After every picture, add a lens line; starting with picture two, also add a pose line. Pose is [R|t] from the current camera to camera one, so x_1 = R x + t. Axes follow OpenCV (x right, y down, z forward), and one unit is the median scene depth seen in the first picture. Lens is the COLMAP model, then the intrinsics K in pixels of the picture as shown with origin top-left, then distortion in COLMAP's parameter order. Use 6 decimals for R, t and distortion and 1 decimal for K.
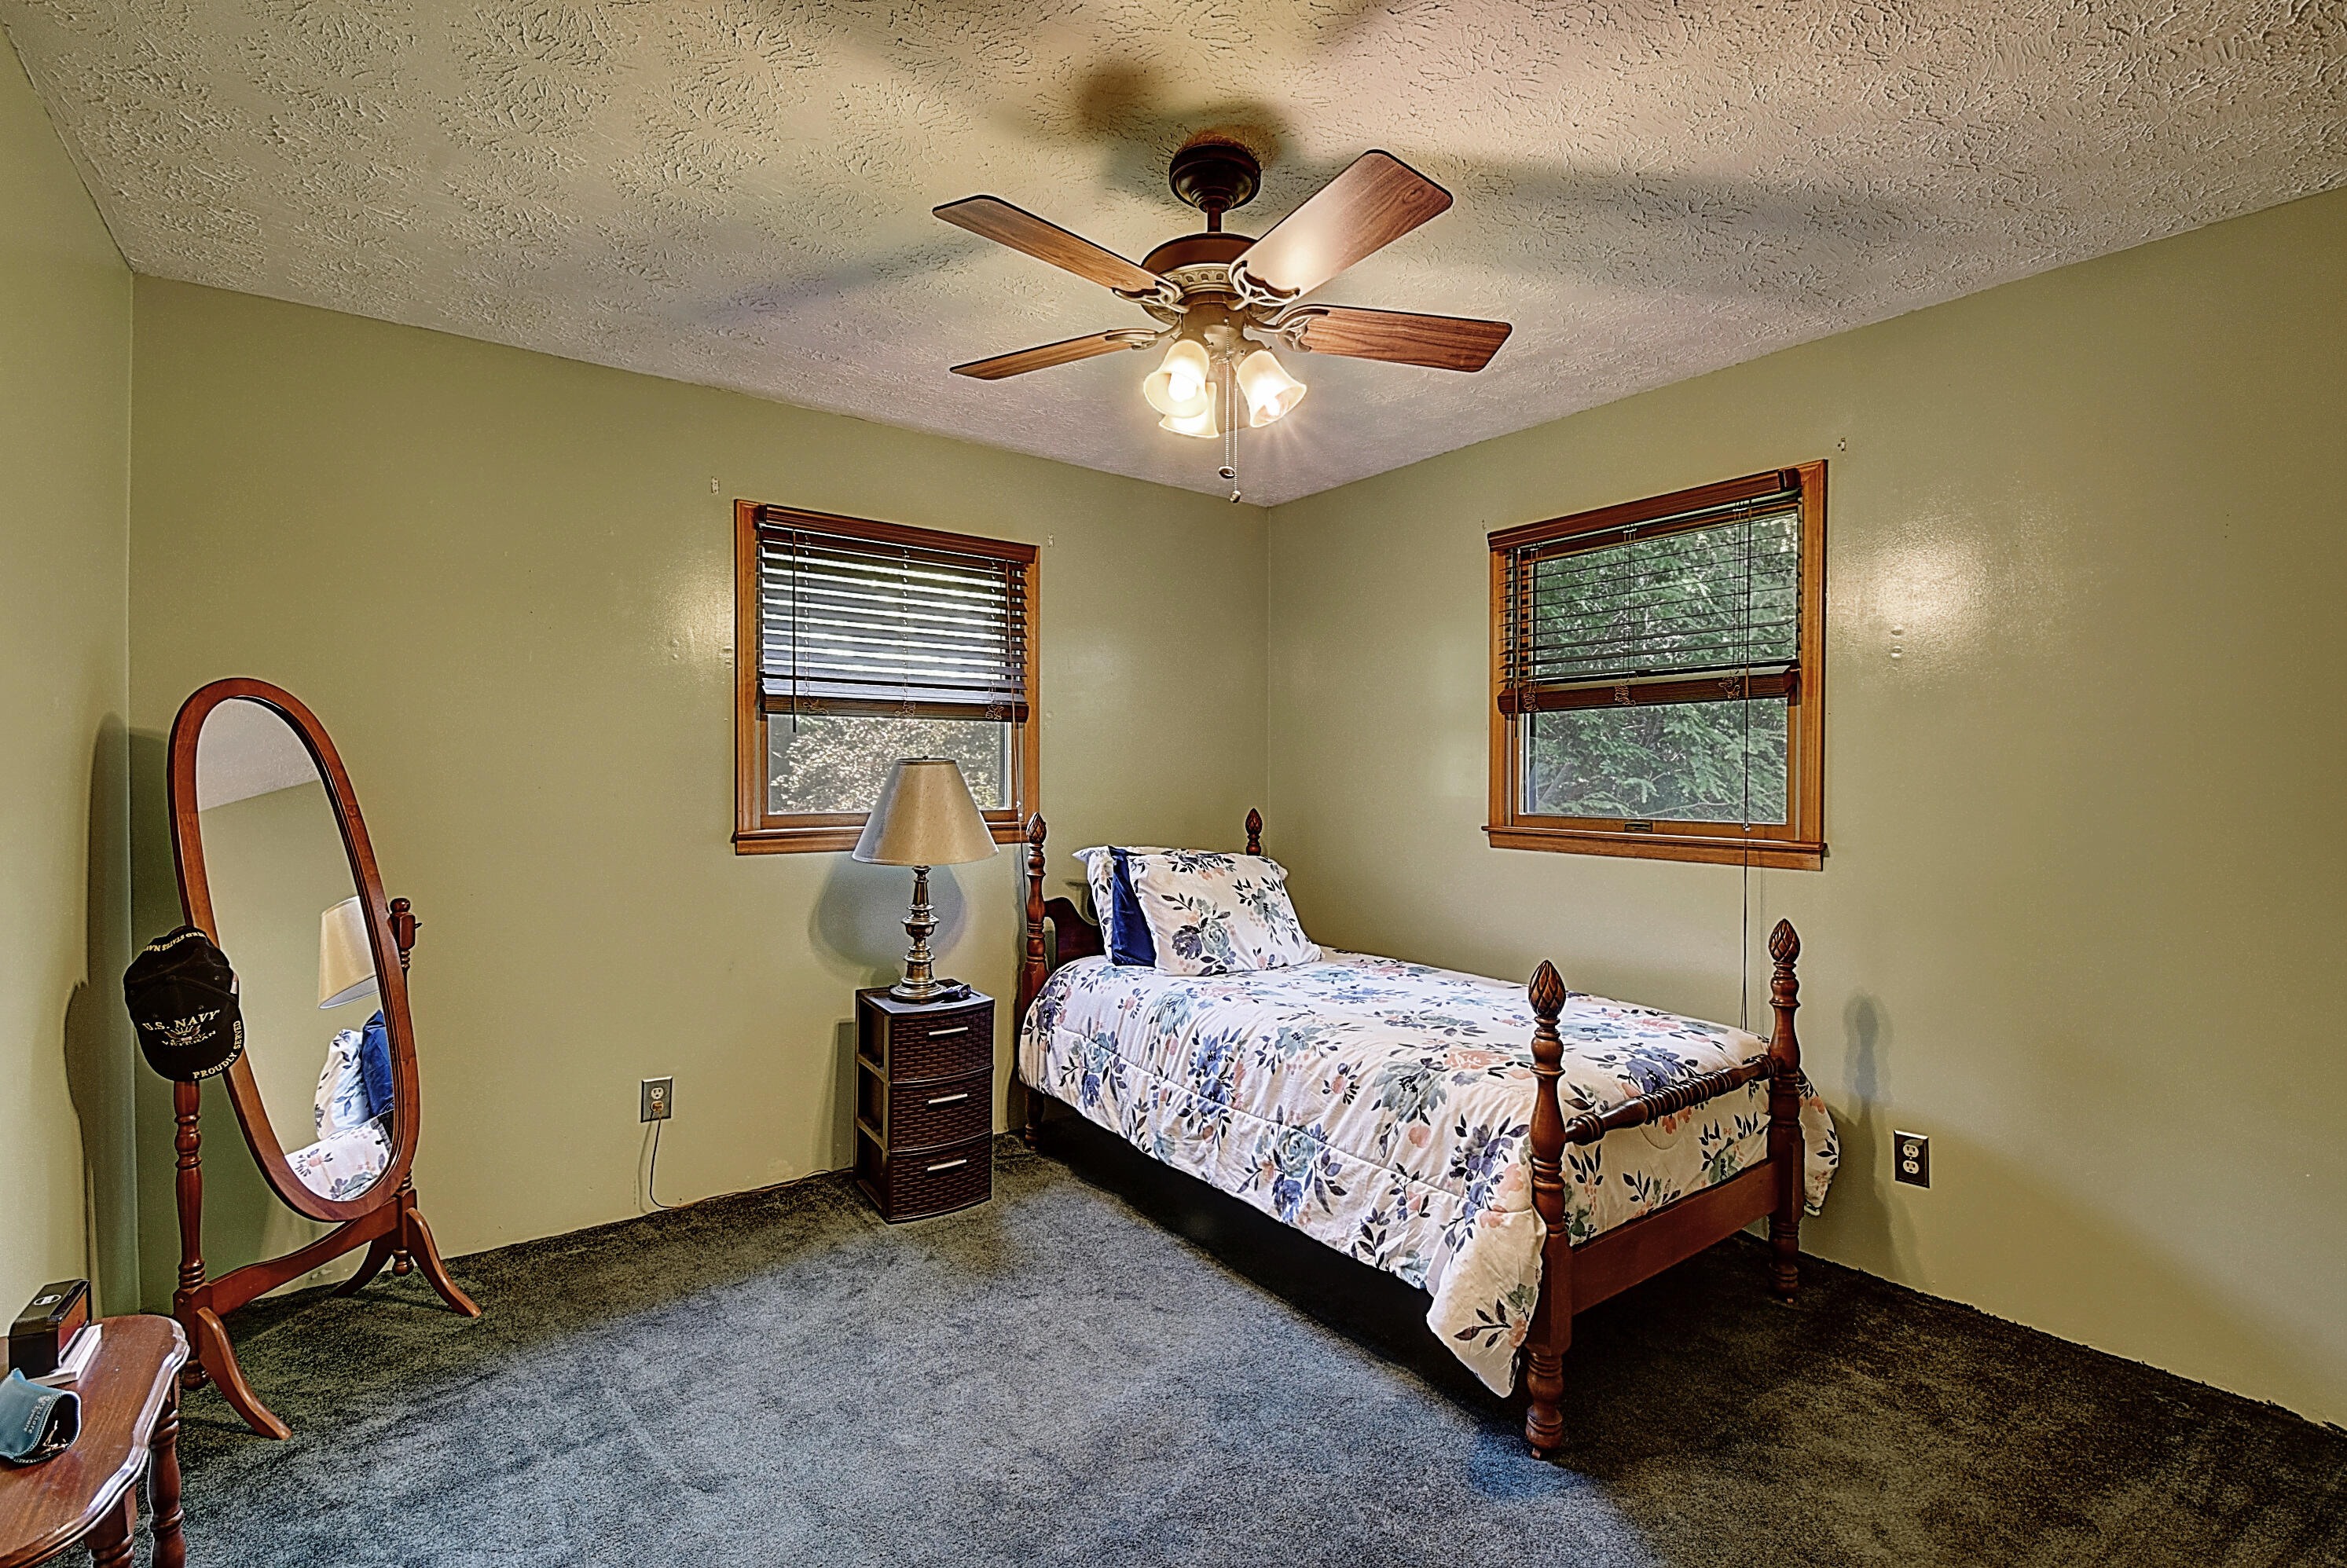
lens RADIAL K [[1042.0, 0, 1173.5], [0, 1042.0, 784.0], [0, 0, 1]] dist [0.003987, -0.015656]
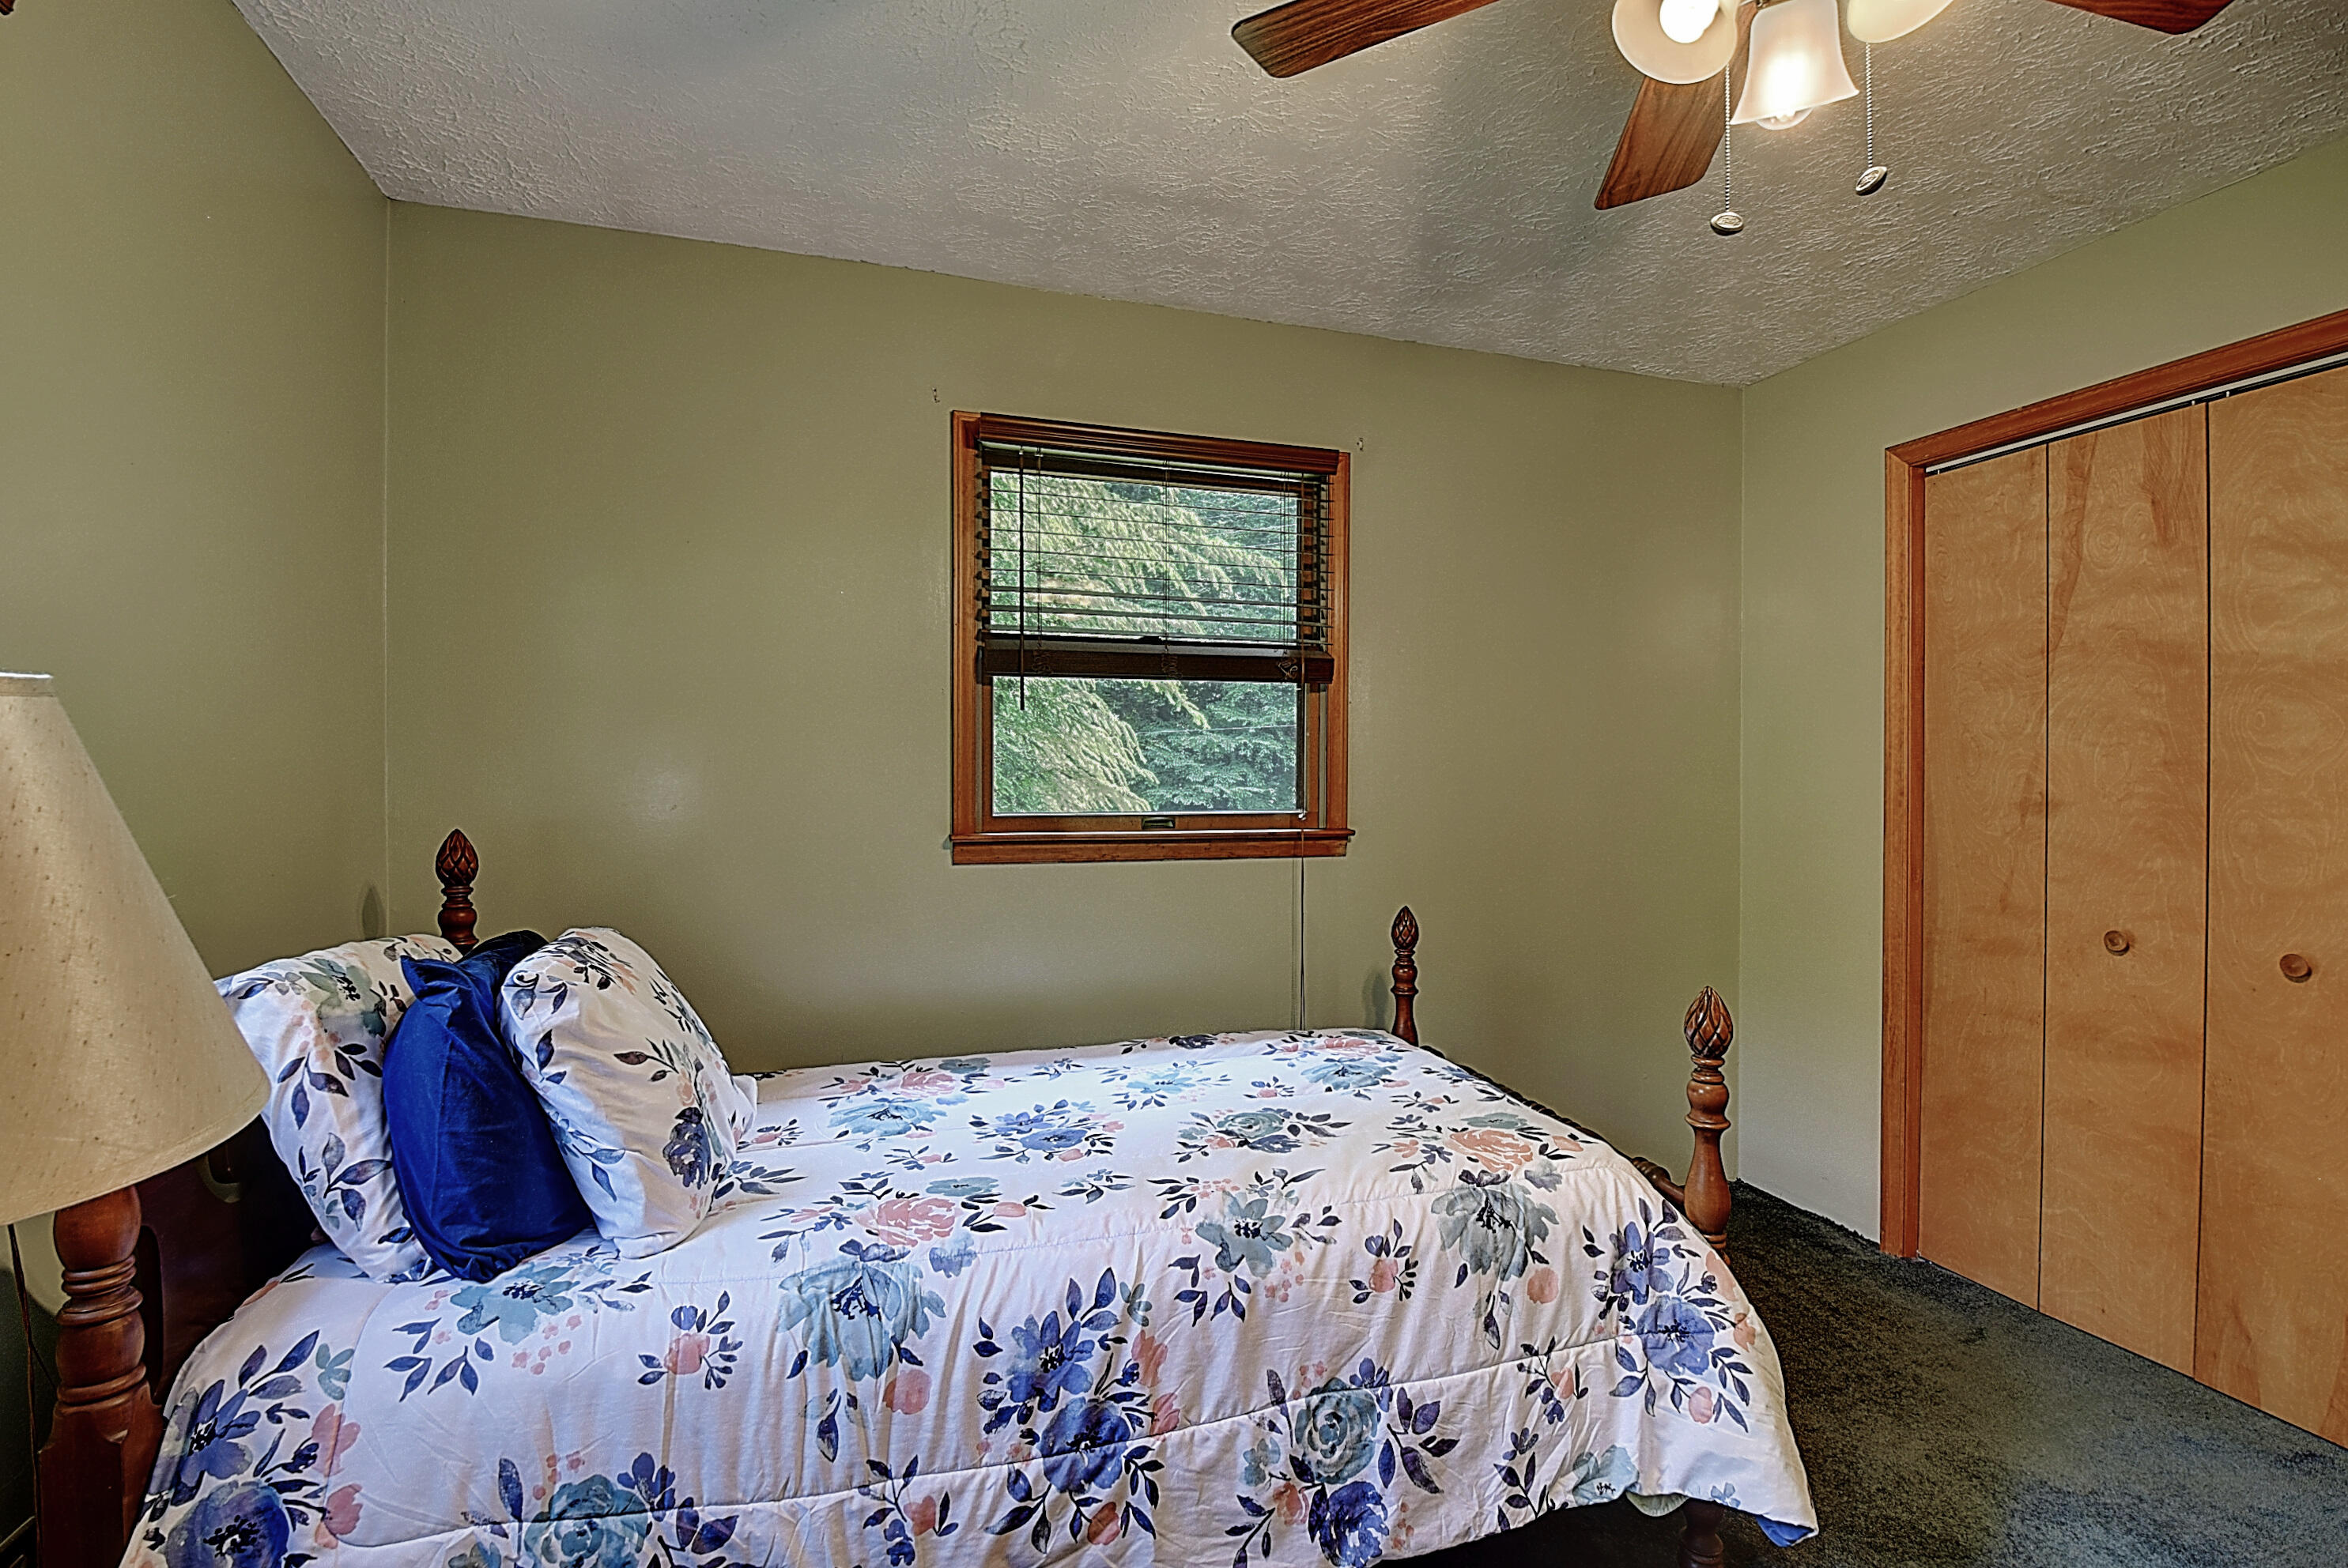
lens RADIAL K [[1042.4, 0, 1174.0], [0, 1042.4, 784.0], [0, 0, 1]] dist [0.003987, -0.015656]
pose [[0.325728, -0.013699, 0.945364, -0.397965], [0.008353, 0.999898, 0.011611, -0.000853], [-0.945427, 0.004114, 0.325809, 0.827813]]
